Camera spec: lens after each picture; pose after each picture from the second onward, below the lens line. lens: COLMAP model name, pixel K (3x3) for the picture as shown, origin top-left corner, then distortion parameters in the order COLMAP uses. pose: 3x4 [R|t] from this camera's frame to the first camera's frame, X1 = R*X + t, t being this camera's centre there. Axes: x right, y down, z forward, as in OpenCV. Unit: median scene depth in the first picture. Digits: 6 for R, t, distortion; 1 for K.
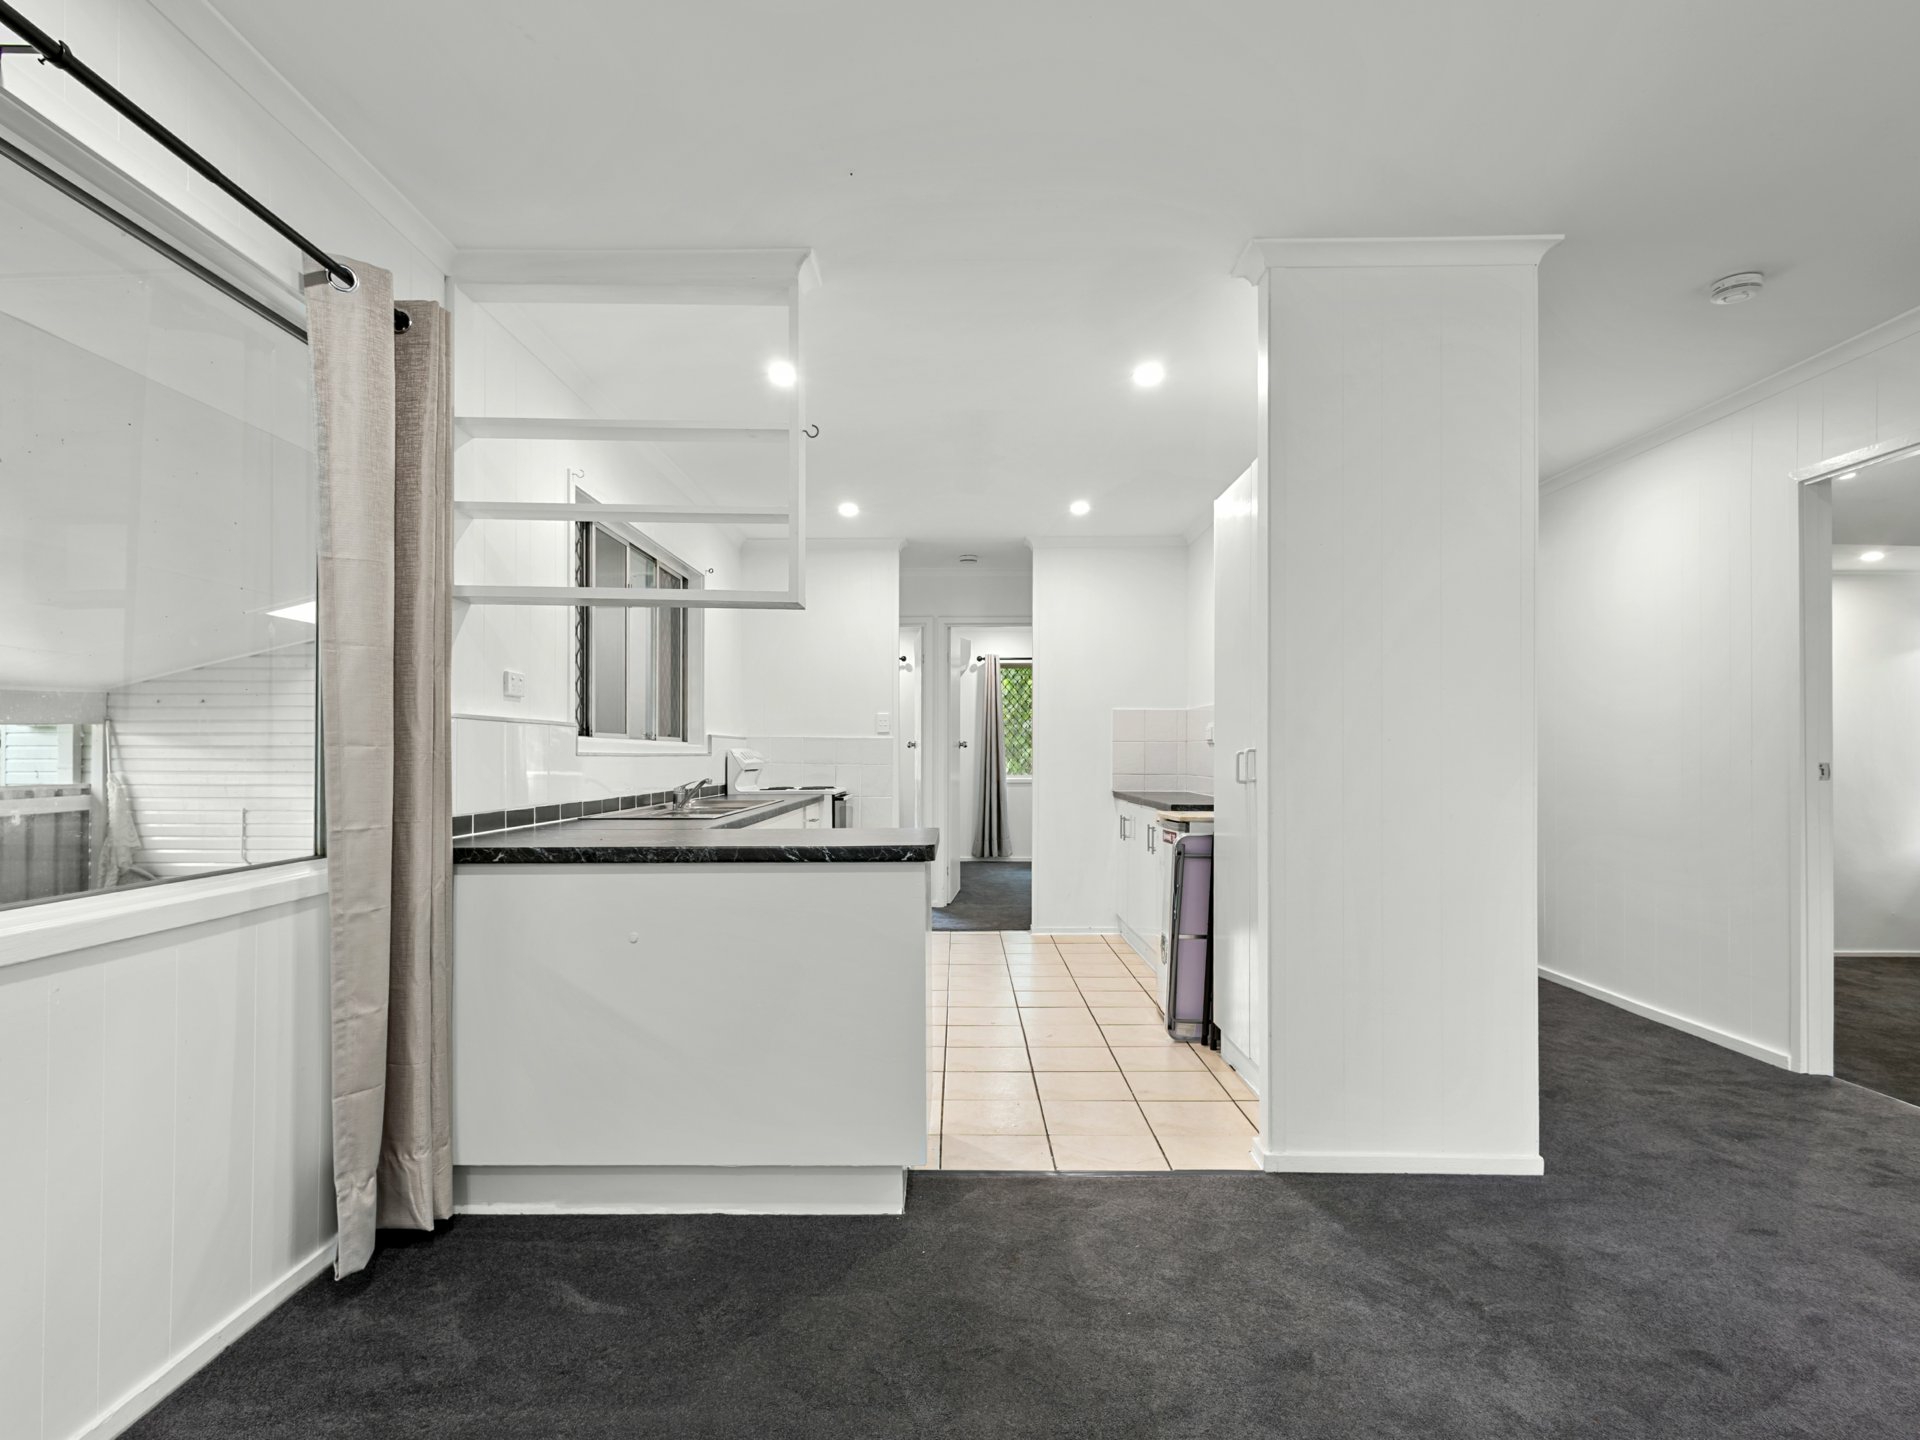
lens RADIAL K [[1012.6, 0, 954.6], [0, 1012.6, 751.1], [0, 0, 1]] dist [0.006798, 0.000717]
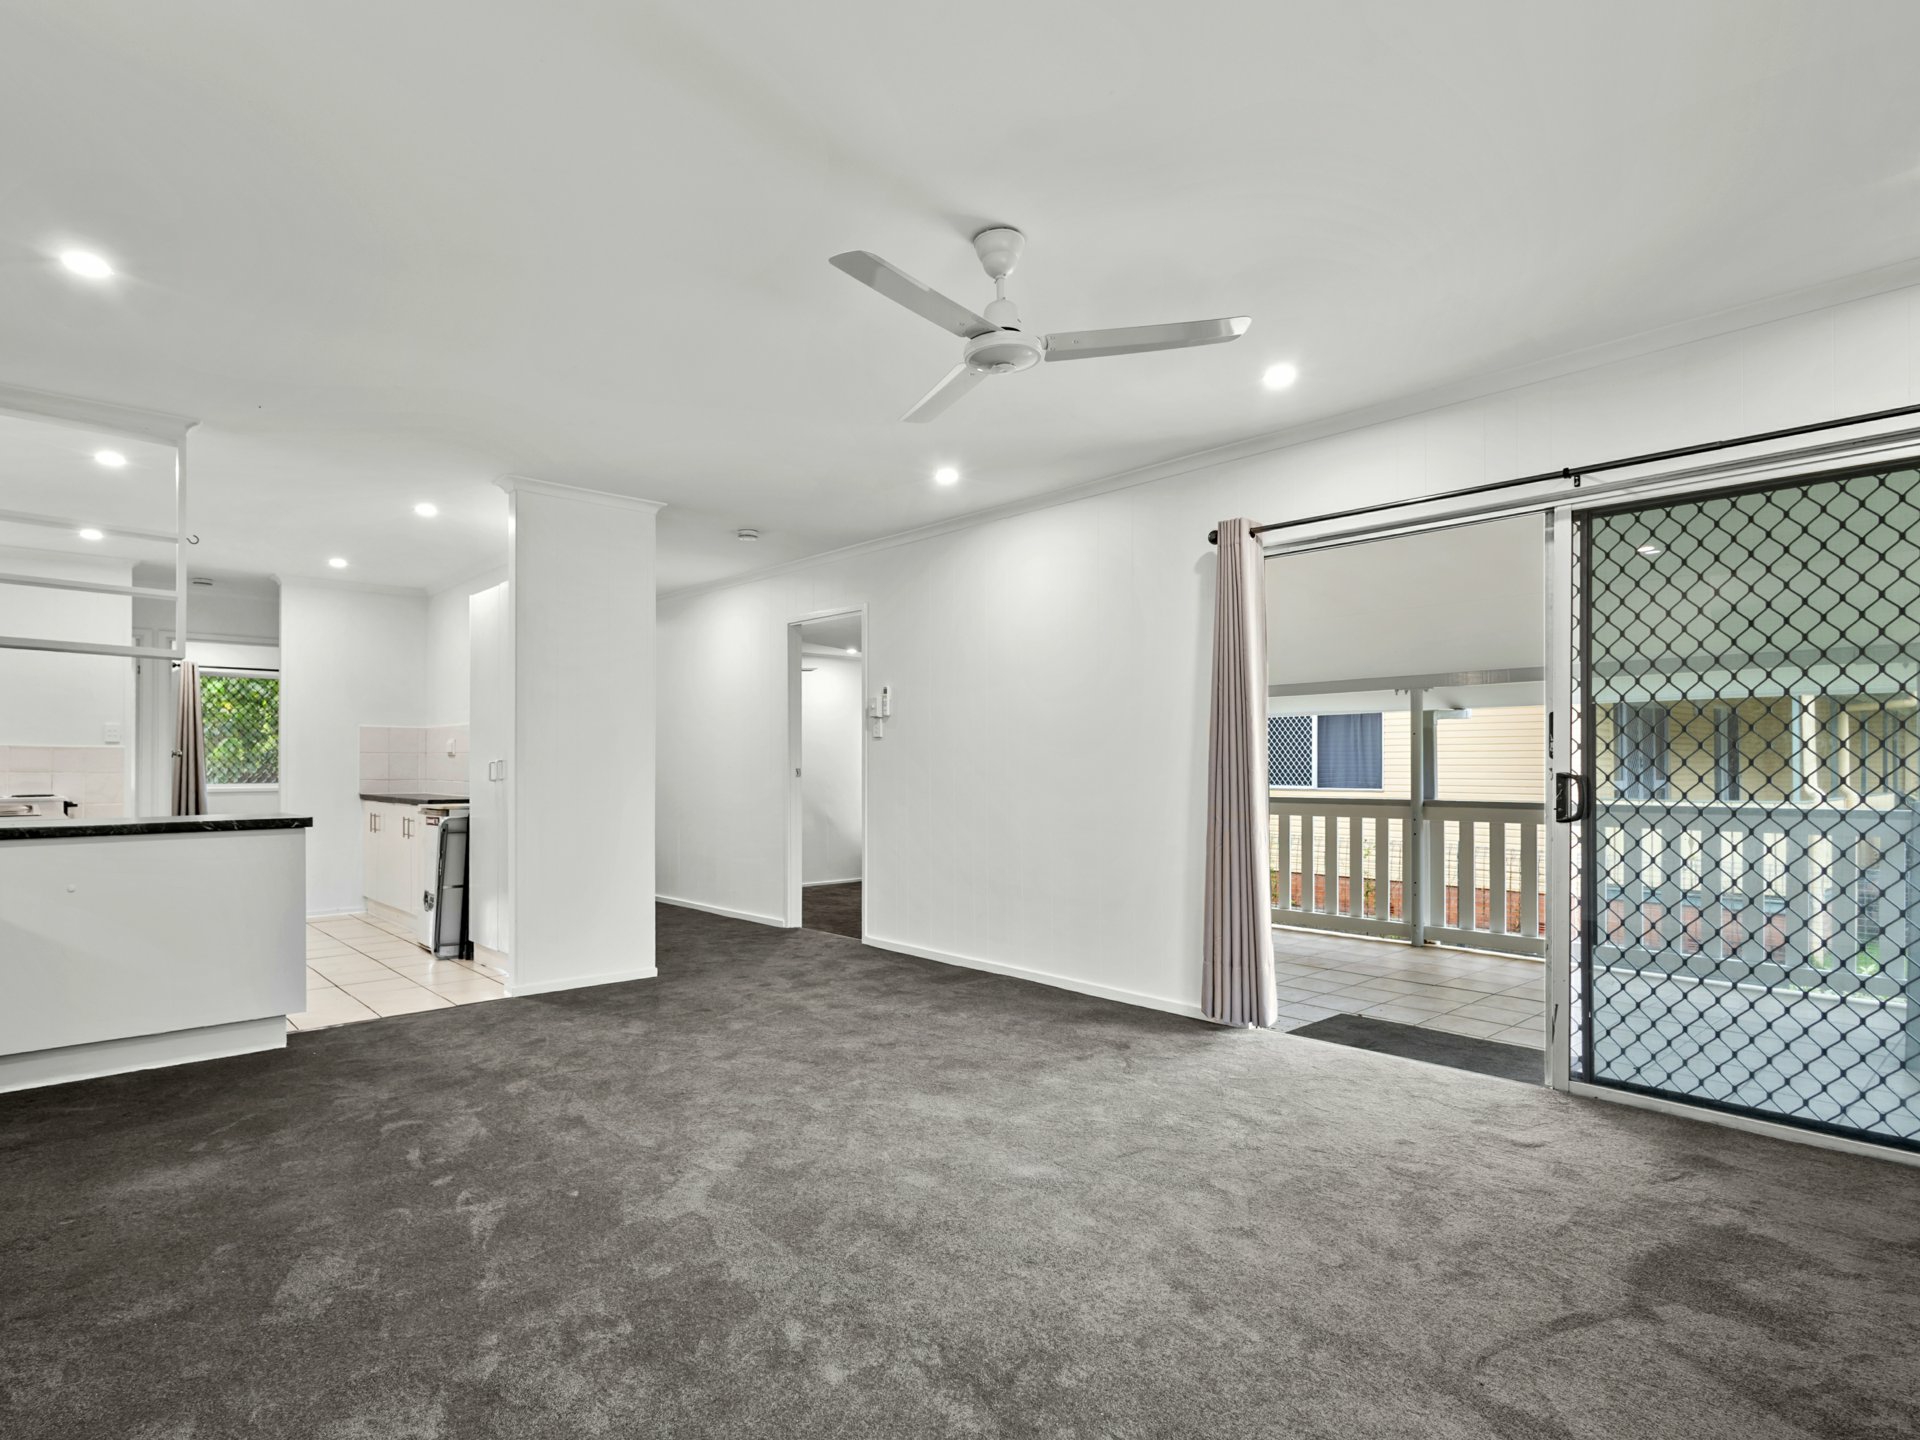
lens RADIAL K [[1012.6, 0, 935.0], [0, 1012.6, 760.2], [0, 0, 1]] dist [0.006798, 0.000717]
pose [[0.740418, 0.003803, 0.672135, -0.257502], [-0.002509, 0.999993, -0.002894, 0.001023], [-0.672142, 0.000457, 0.740423, -0.612106]]
